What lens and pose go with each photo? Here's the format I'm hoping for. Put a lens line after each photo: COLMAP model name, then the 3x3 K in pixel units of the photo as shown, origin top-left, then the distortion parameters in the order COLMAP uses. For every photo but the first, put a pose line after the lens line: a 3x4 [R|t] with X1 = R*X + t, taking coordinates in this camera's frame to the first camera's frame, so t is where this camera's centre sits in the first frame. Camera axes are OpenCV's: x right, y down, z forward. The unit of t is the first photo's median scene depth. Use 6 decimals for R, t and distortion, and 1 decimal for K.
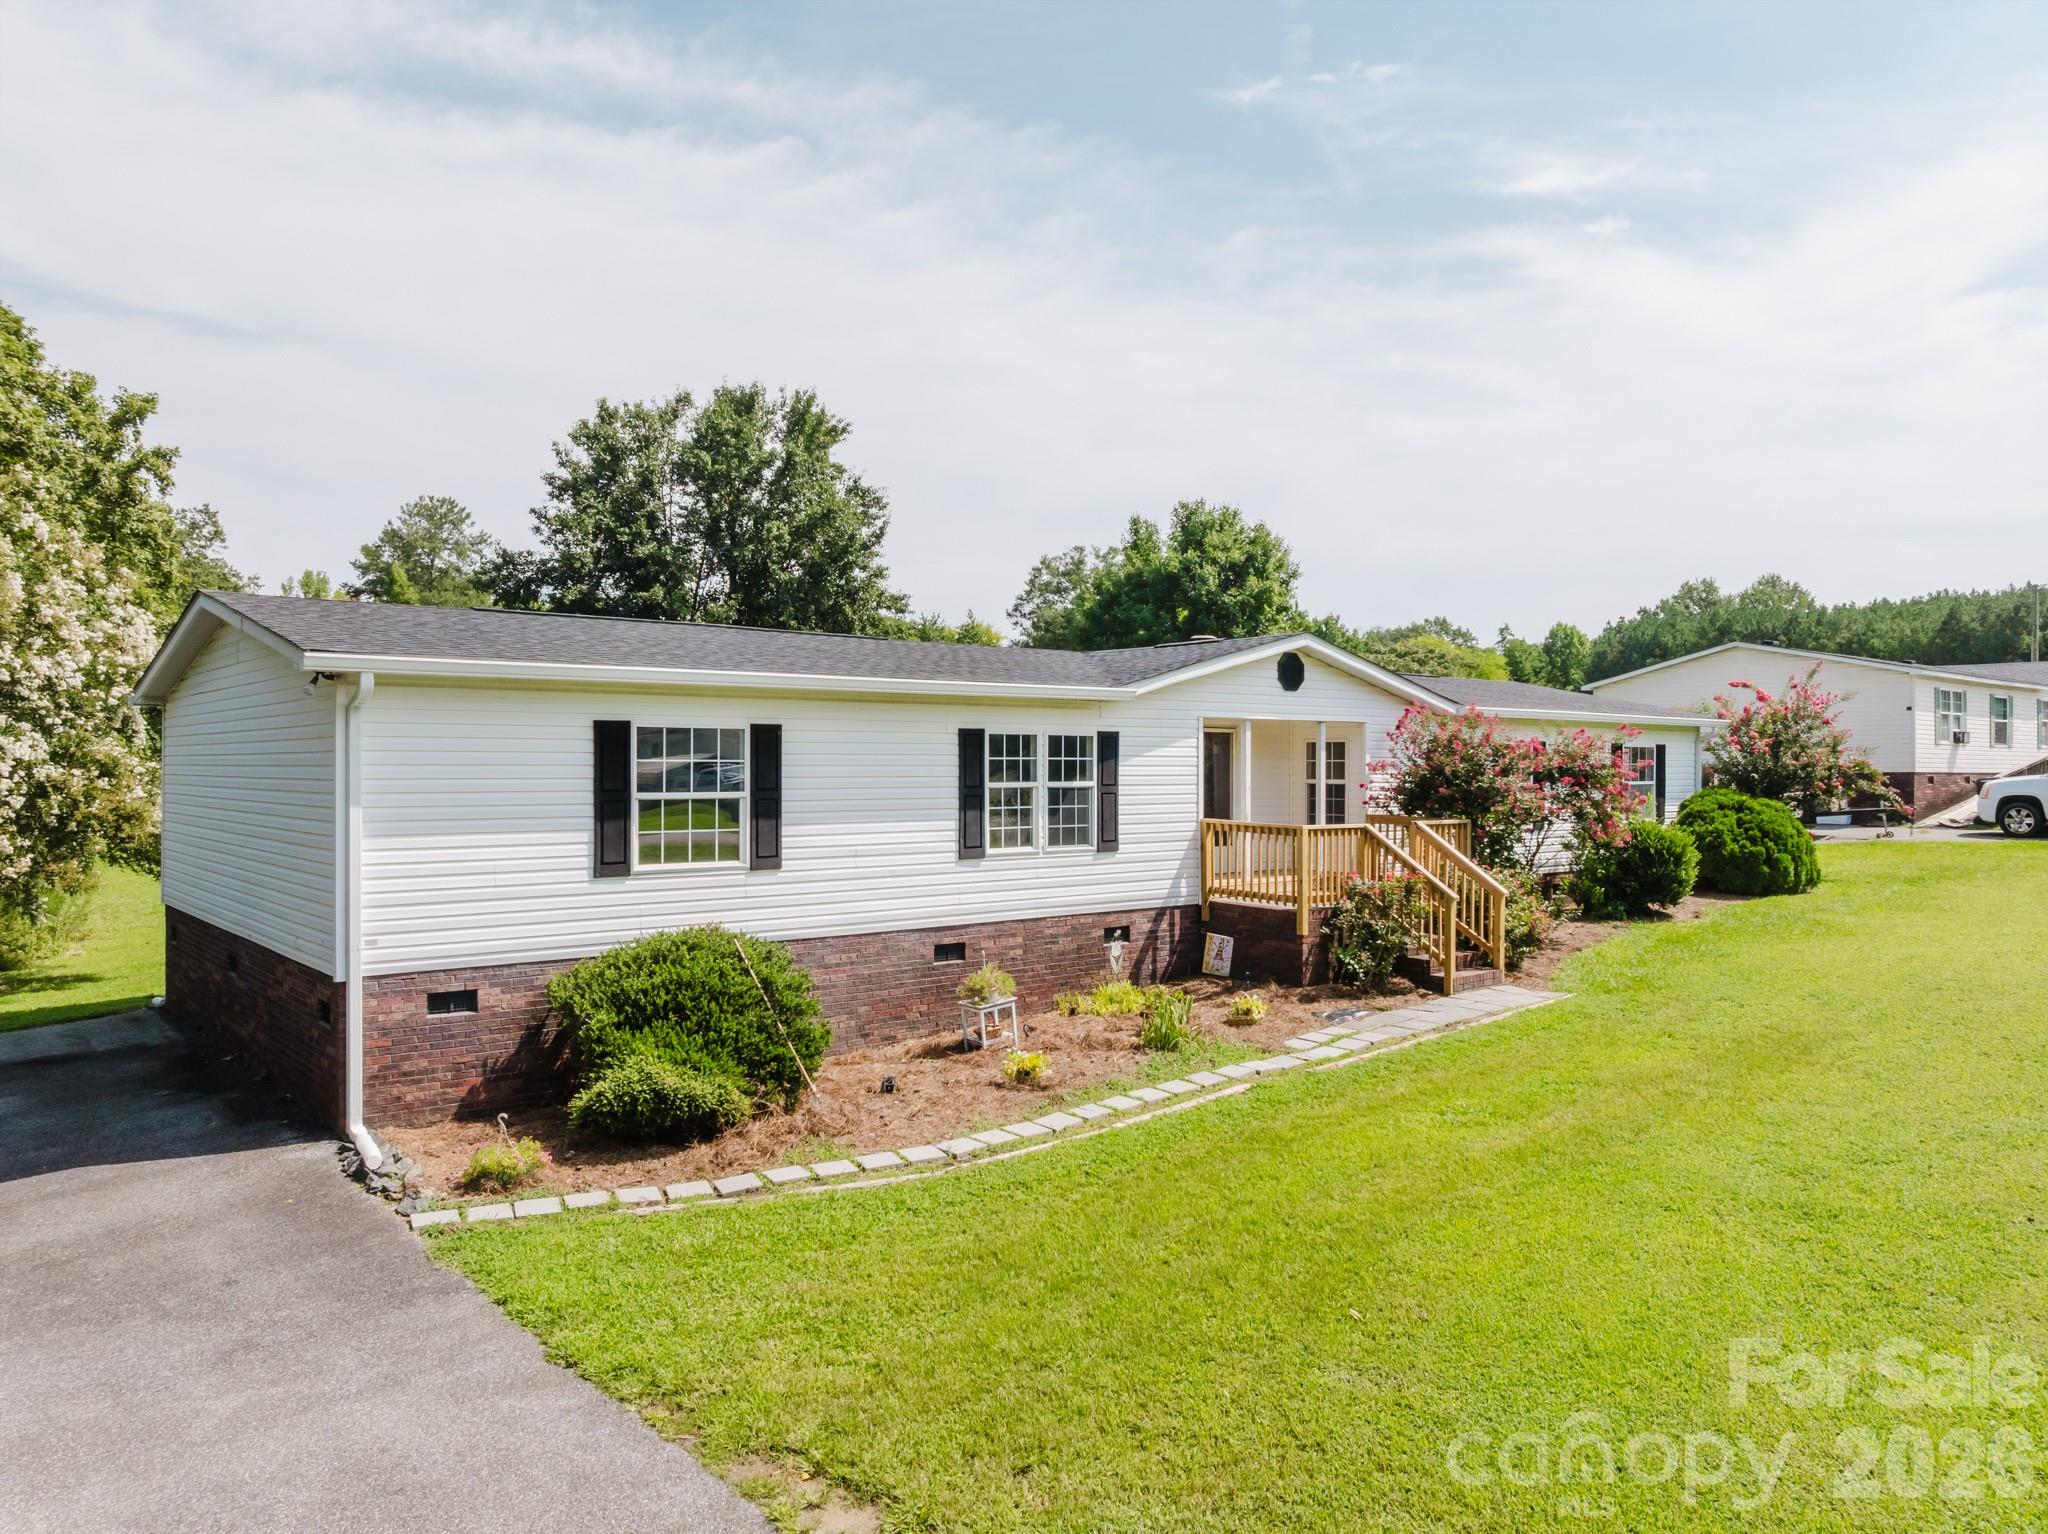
lens RADIAL K [[1444.2, 0, 1030.3], [0, 1444.2, 758.3], [0, 0, 1]] dist [-0.043231, -0.000338]
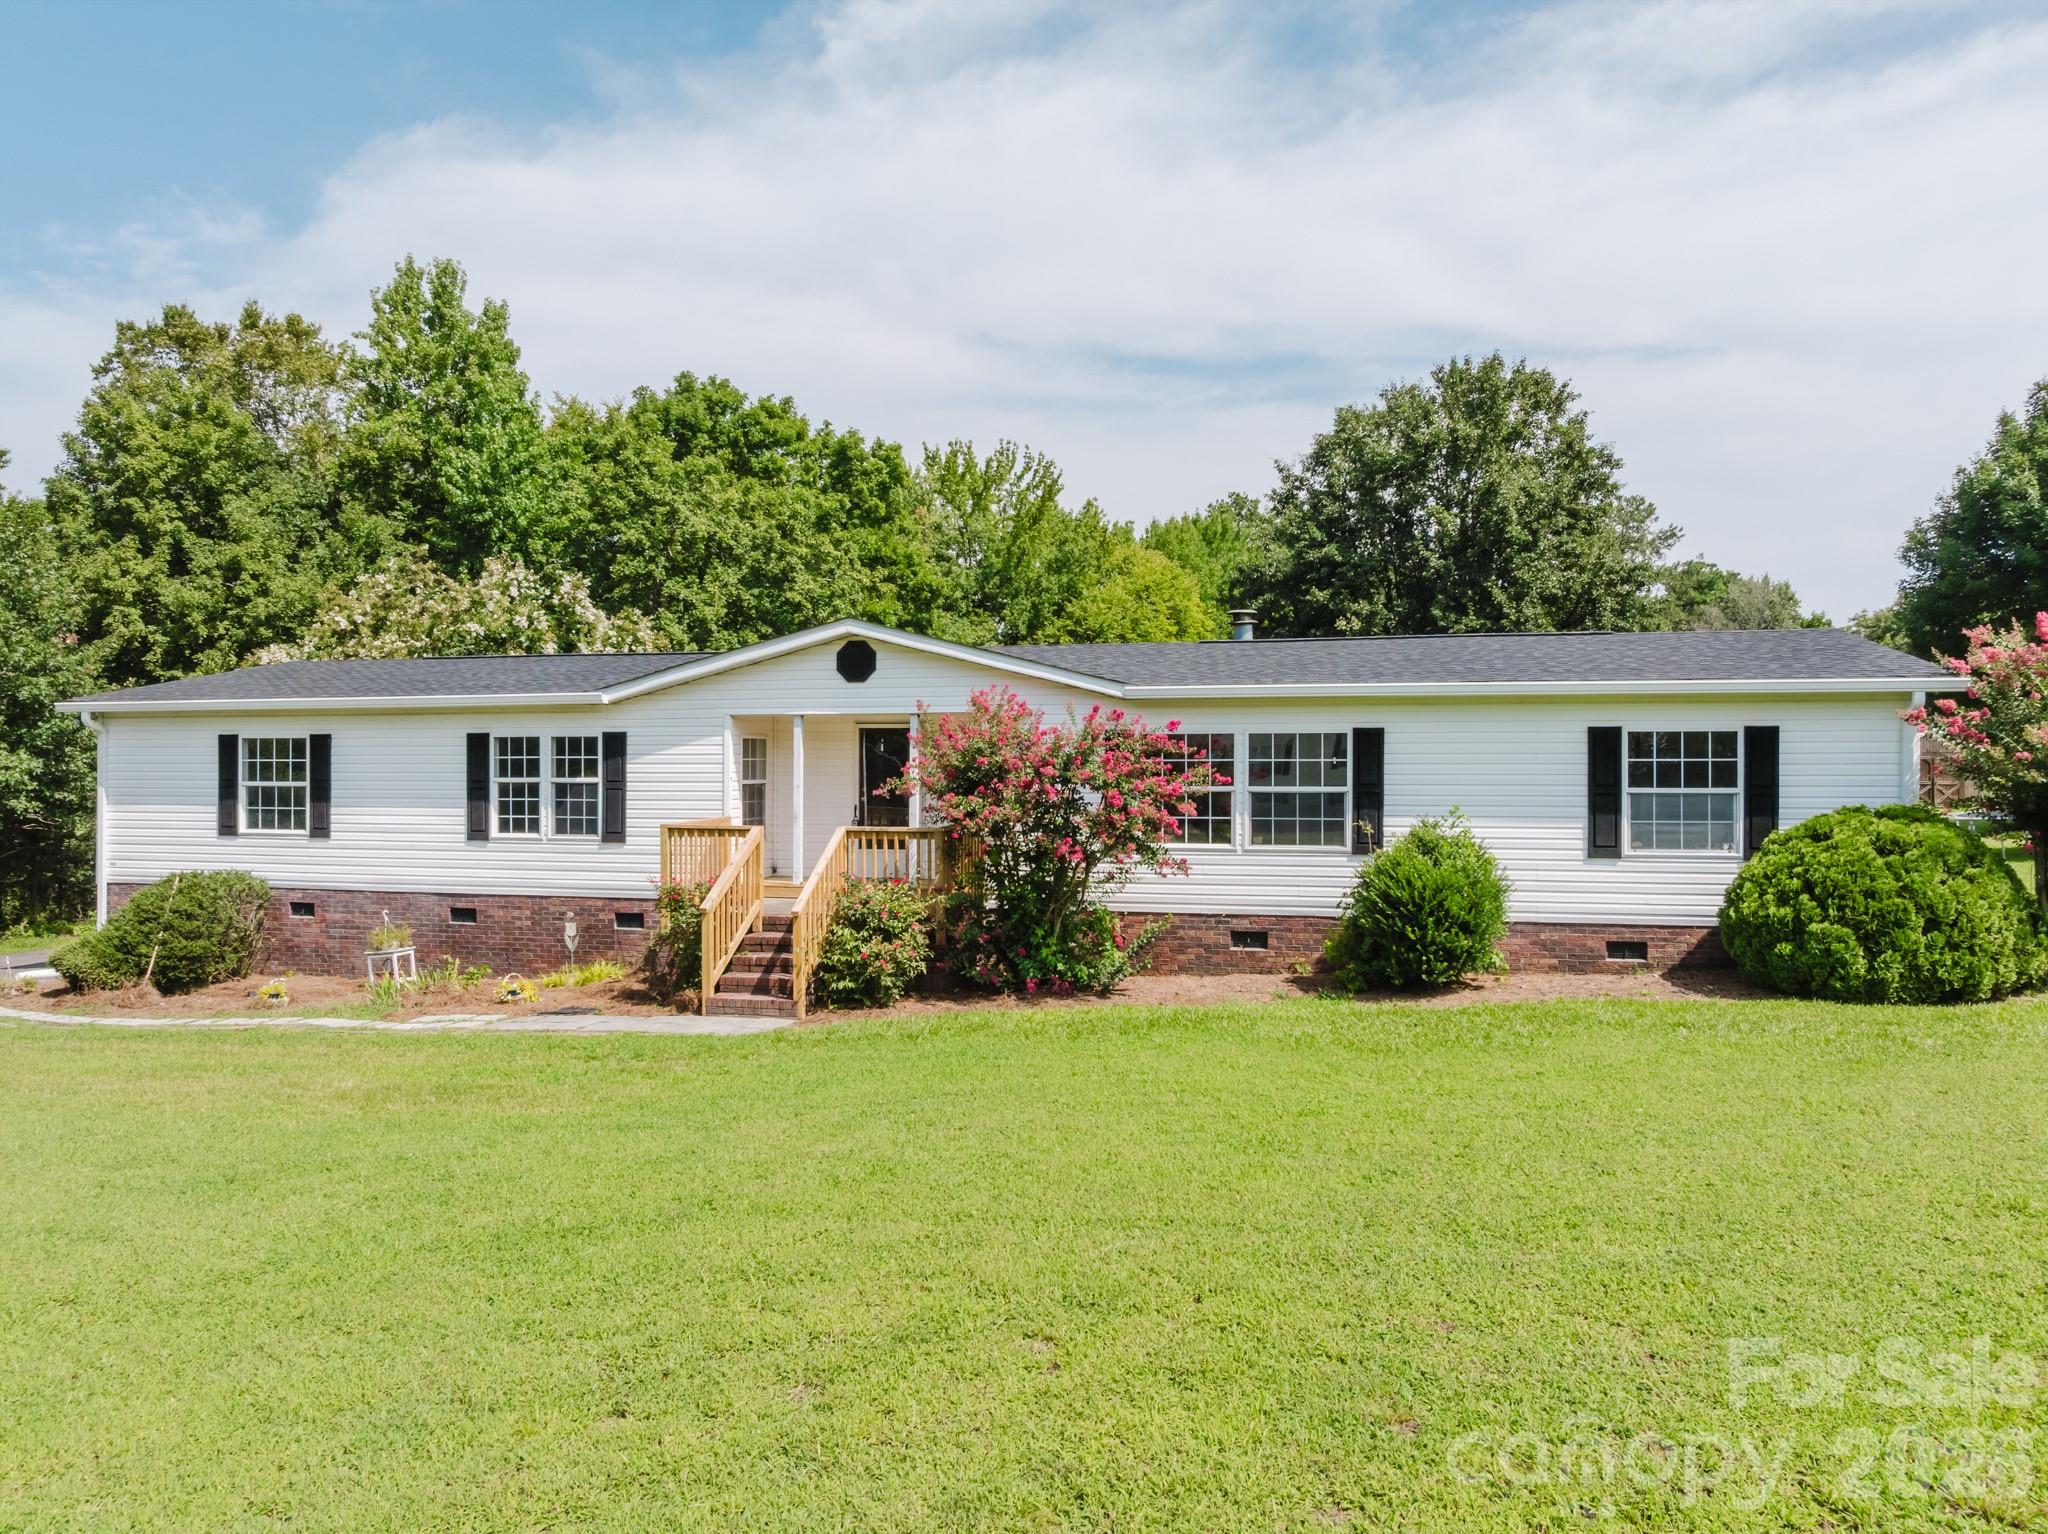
lens RADIAL K [[1438.2, 0, 1030.9], [0, 1438.2, 768.1], [0, 0, 1]] dist [-0.040404, -0.000253]
pose [[0.582622, -0.003349, -0.812737, 0.992349], [0.002684, 0.999994, -0.002197, 0.010517], [0.812739, -0.000901, 0.582627, 0.556218]]
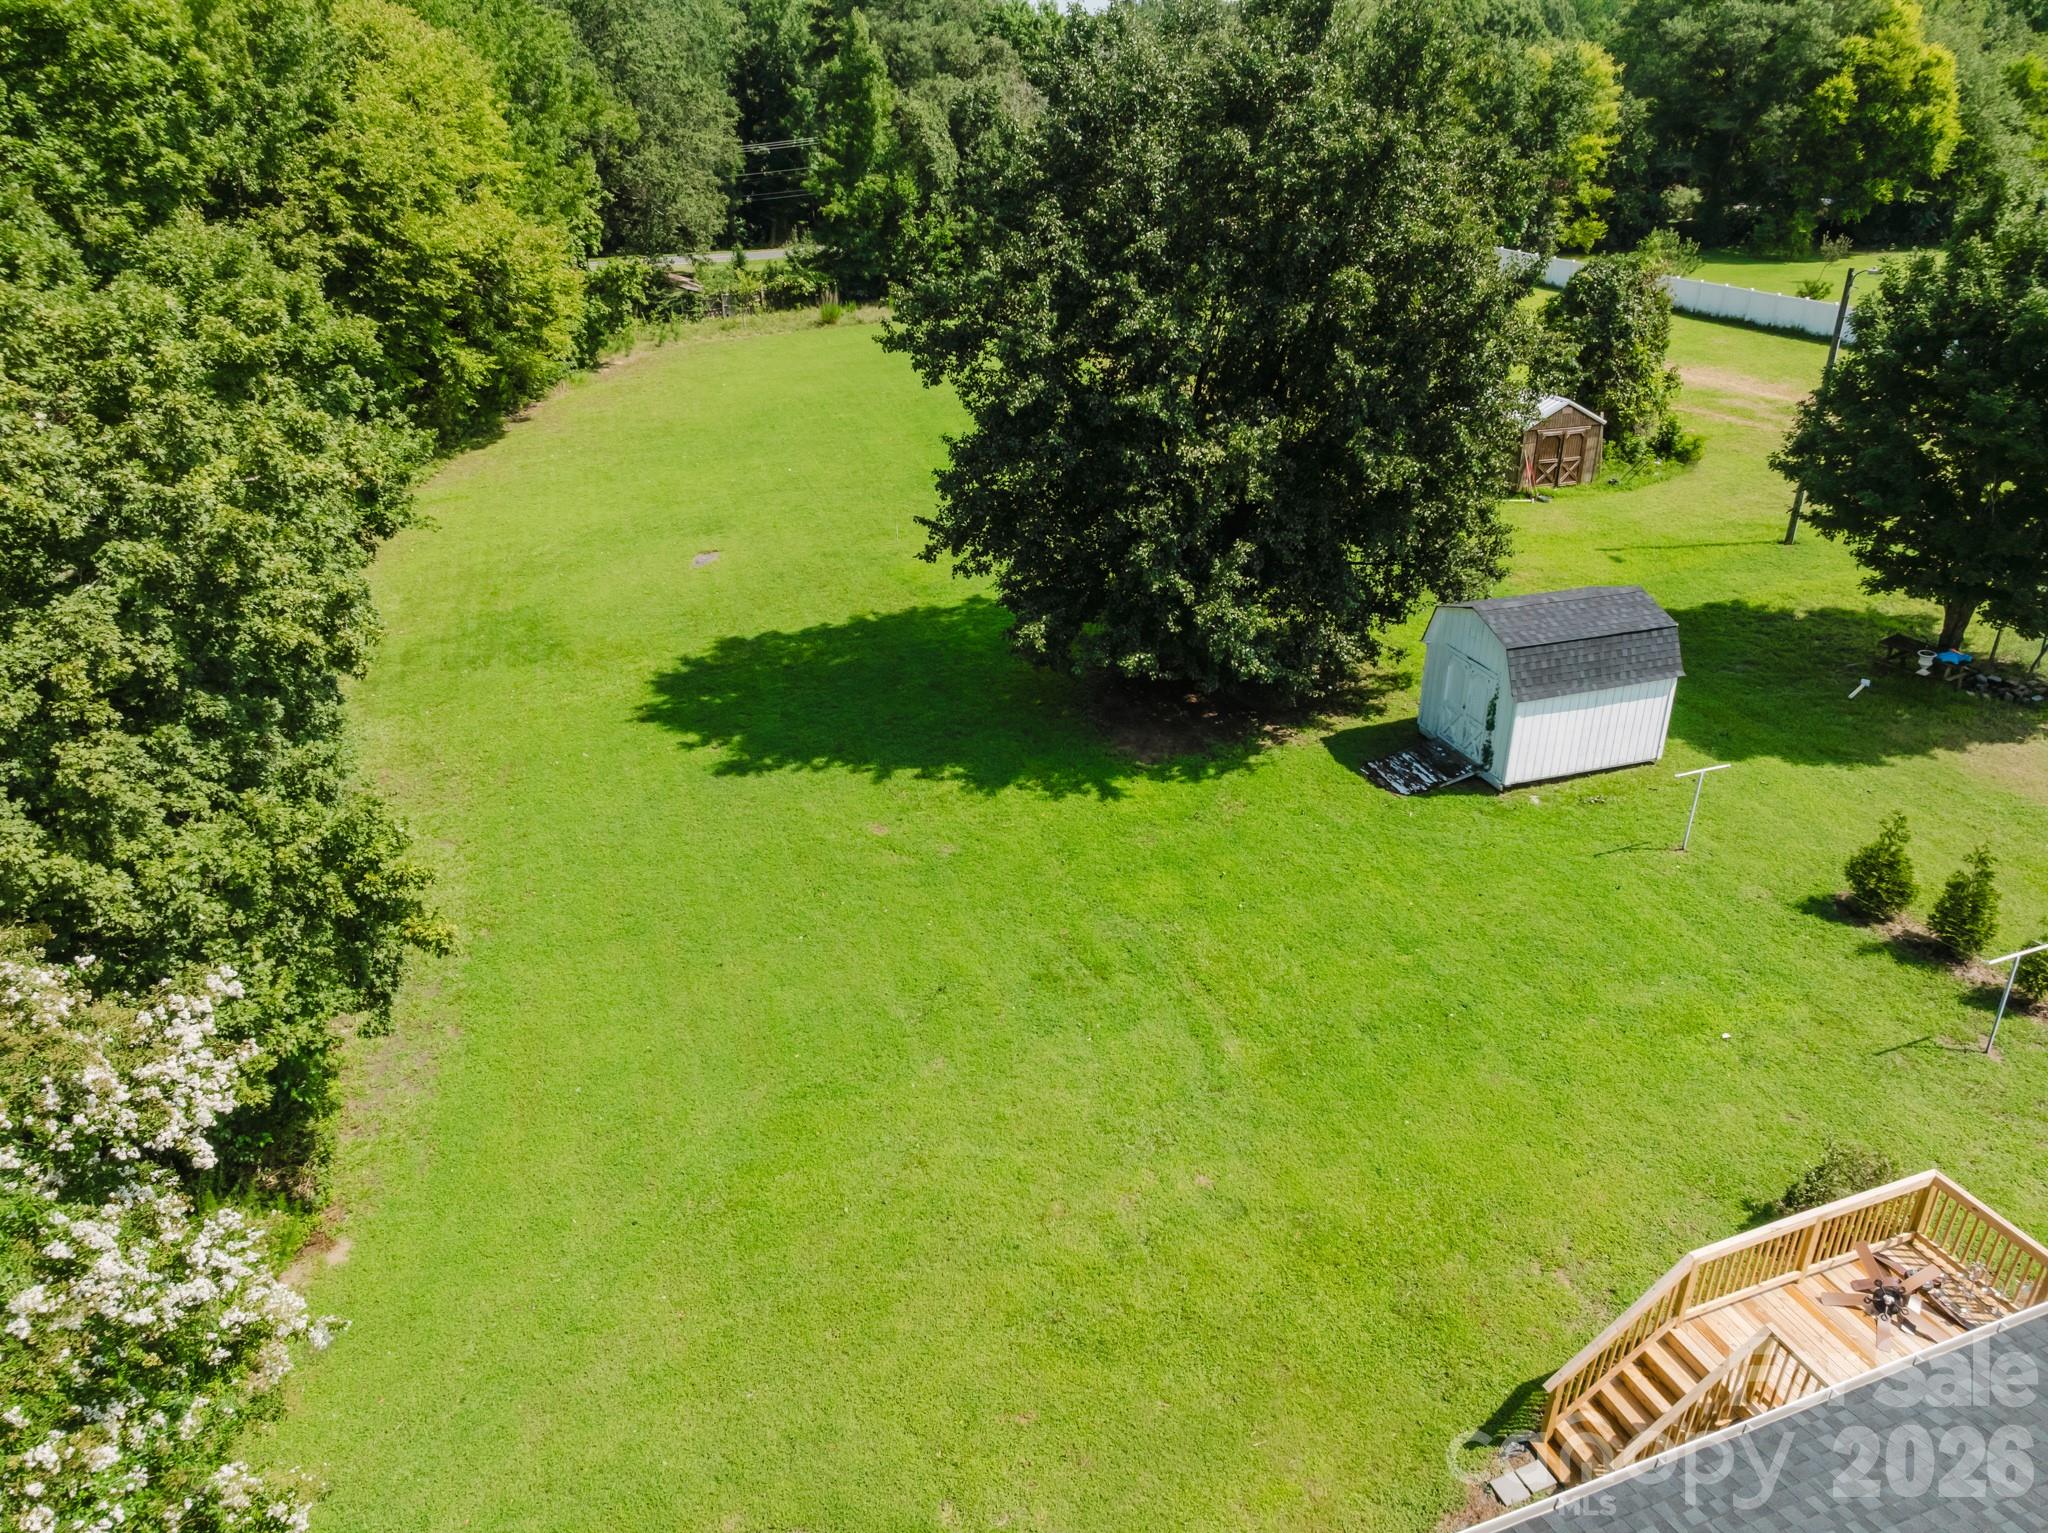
lens RADIAL K [[1436.9, 0, 1028.2], [0, 1436.9, 759.8], [0, 0, 1]] dist [-0.064847, 0.040438]
pose [[0.944717, 0.139343, -0.296806, -0.229580], [0.002542, 0.902067, 0.431589, -0.546368], [0.327878, -0.408483, 0.851844, 0.887473]]
